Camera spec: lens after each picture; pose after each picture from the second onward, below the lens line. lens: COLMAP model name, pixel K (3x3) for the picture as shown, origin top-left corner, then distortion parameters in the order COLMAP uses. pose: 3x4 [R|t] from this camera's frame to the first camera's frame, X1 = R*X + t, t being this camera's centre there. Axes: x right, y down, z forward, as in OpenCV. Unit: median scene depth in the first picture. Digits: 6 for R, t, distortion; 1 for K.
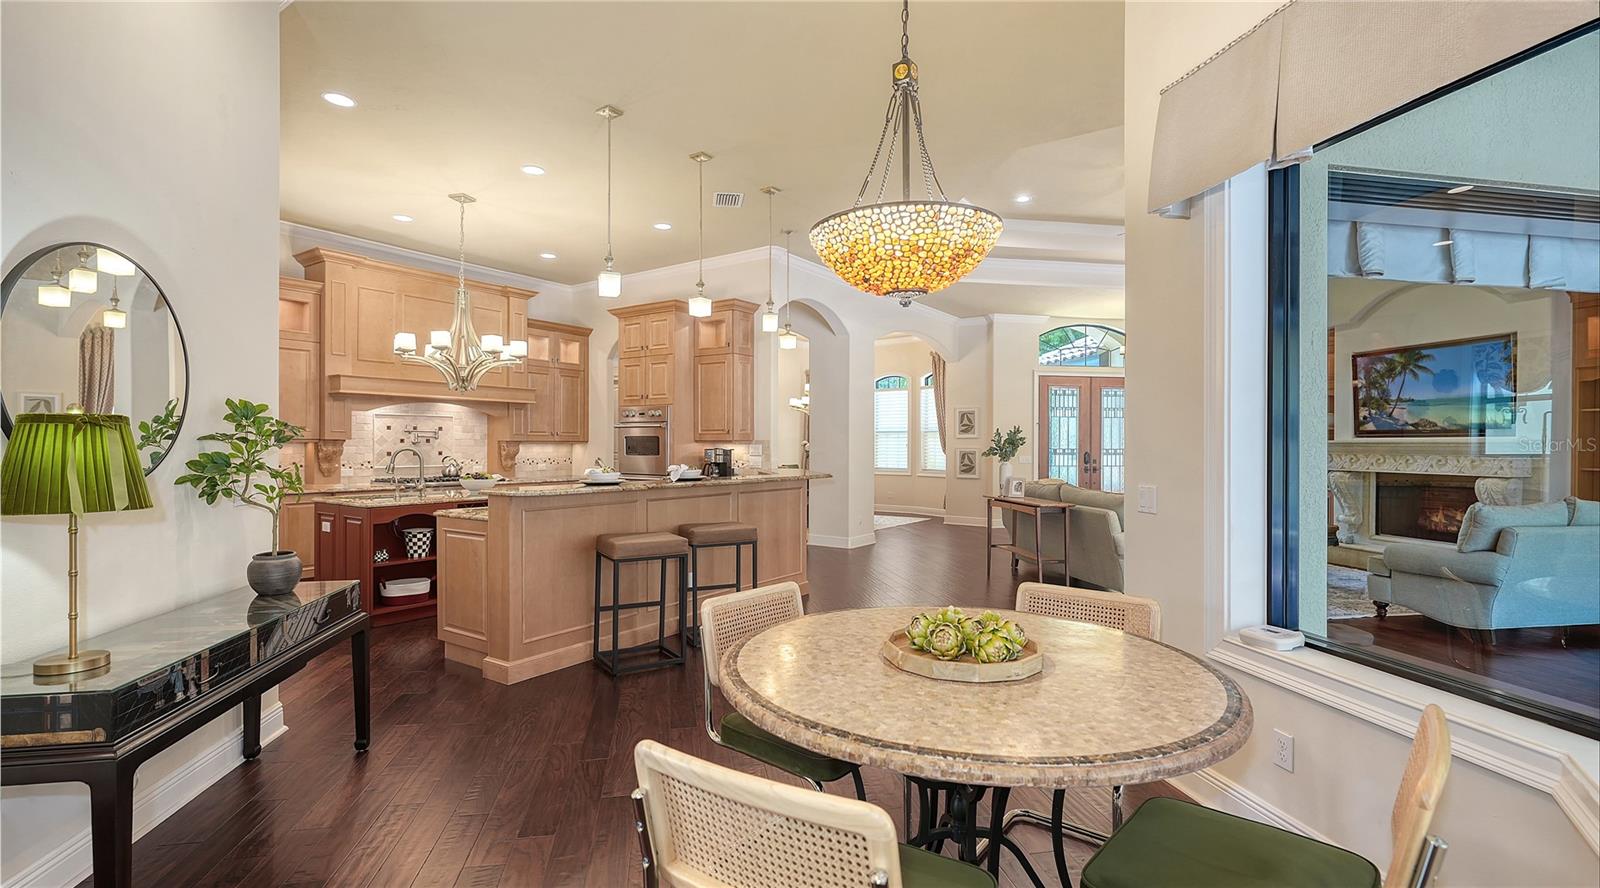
lens RADIAL K [[710.5, 0, 806.9], [0, 710.5, 428.1], [0, 0, 1]] dist [0.010852, -0.000037]
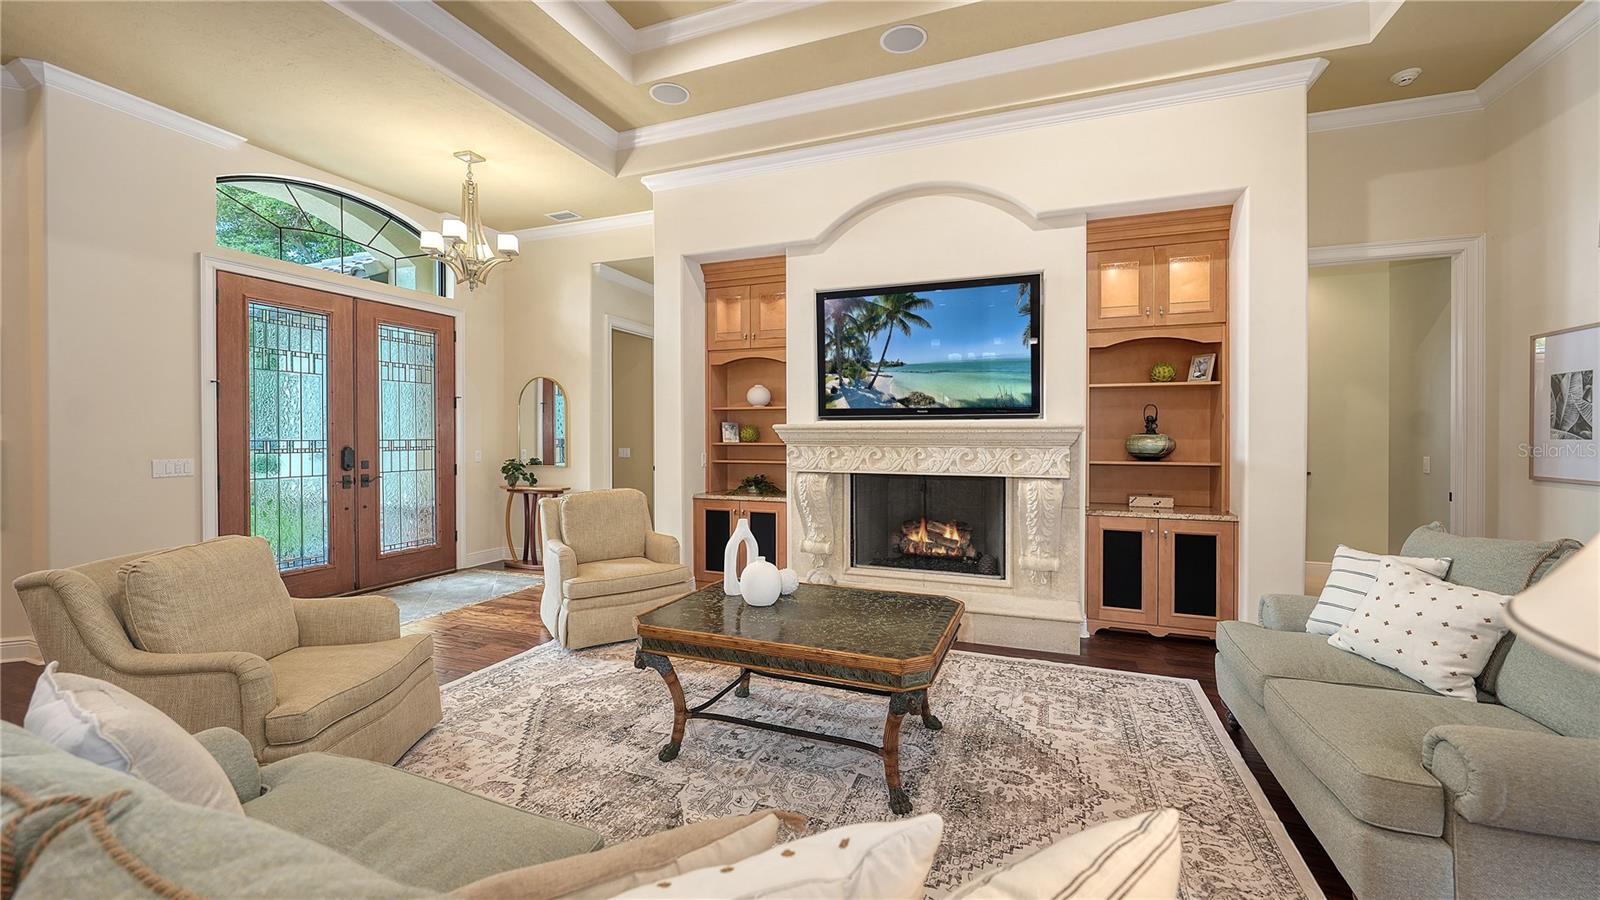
lens RADIAL K [[624.8, 0, 807.0], [0, 624.8, 432.3], [0, 0, 1]] dist [-0.003234, -0.000219]
pose [[0.529718, 0.000965, 0.848173, 0.280795], [-0.018607, 0.999772, 0.010484, 0.019312], [-0.847970, -0.021336, 0.529615, 0.720491]]
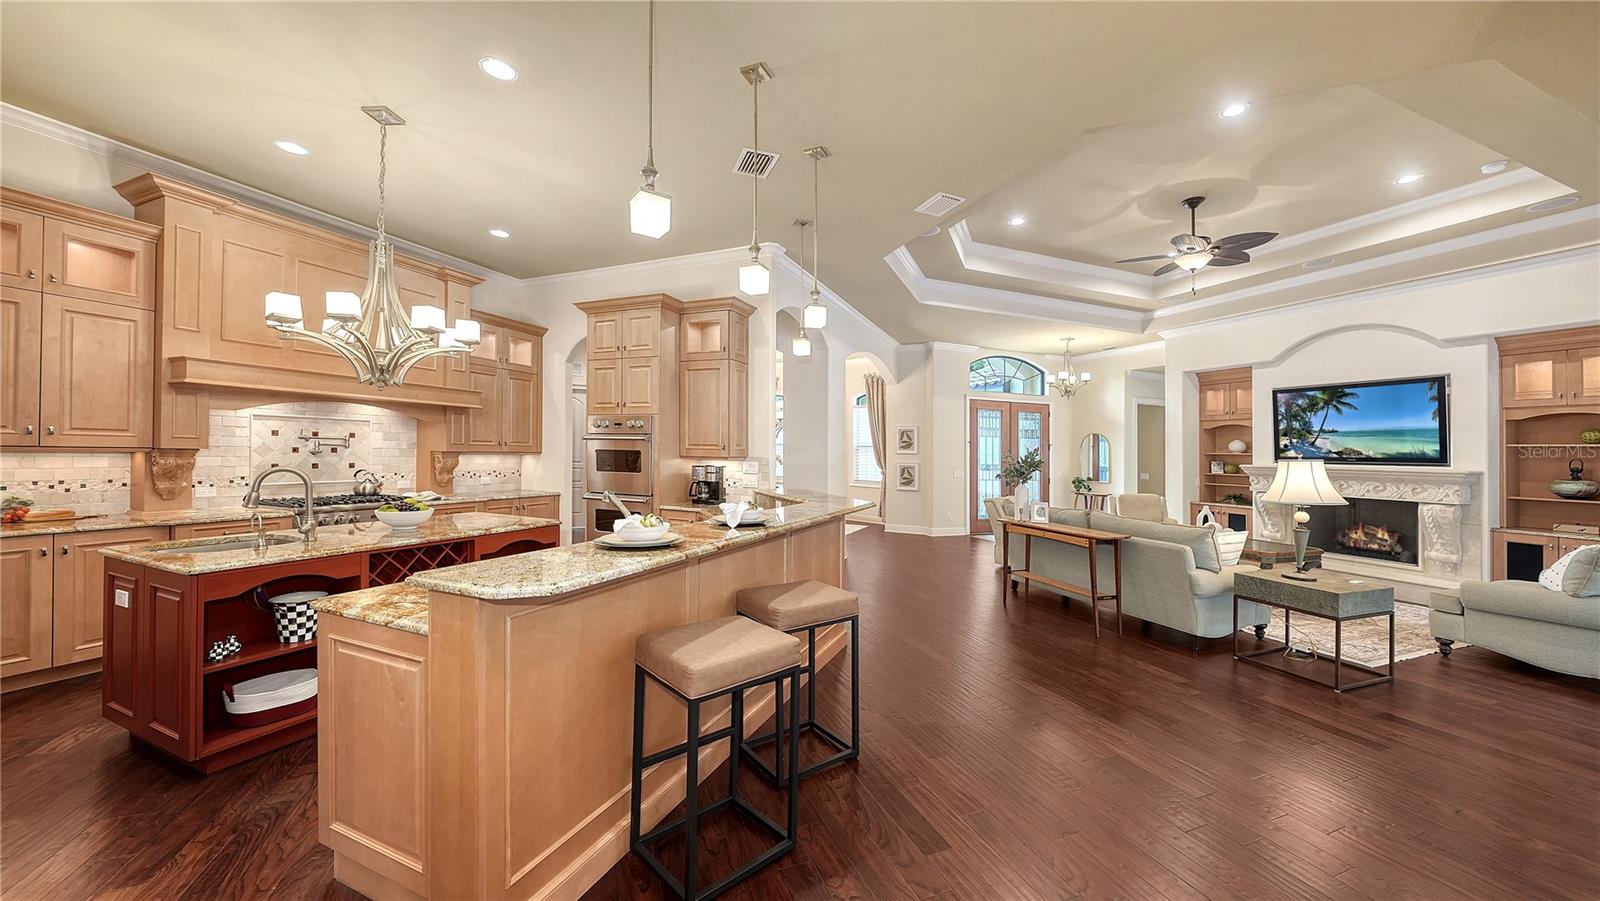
lens RADIAL K [[548.1, 0, 809.0], [0, 548.1, 432.1], [0, 0, 1]] dist [-0.005603, -0.000118]
pose [[0.978054, 0.025693, 0.206760, -0.146330], [-0.023585, 0.999642, -0.012657, -0.007156], [-0.207011, 0.007503, 0.978310, 0.306725]]
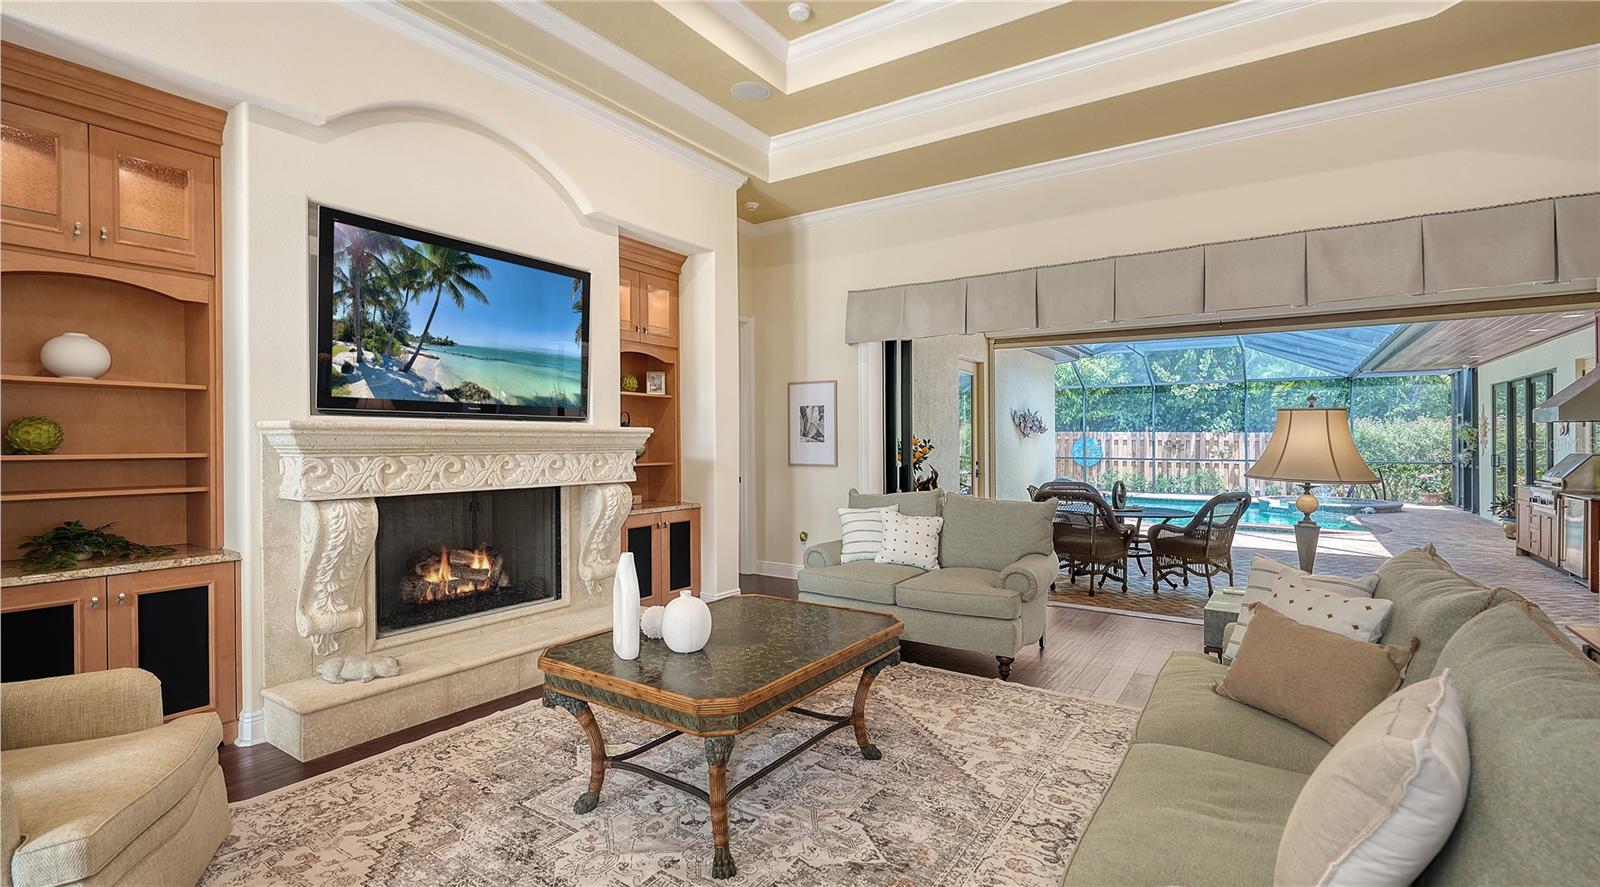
lens RADIAL K [[710.5, 0, 806.9], [0, 710.5, 427.6], [0, 0, 1]] dist [0.010852, -0.000037]
pose [[-0.715421, 0.003954, 0.698682, 0.299001], [-0.023751, 0.999268, -0.029975, 0.027009], [-0.698290, -0.038039, -0.714804, 1.117581]]
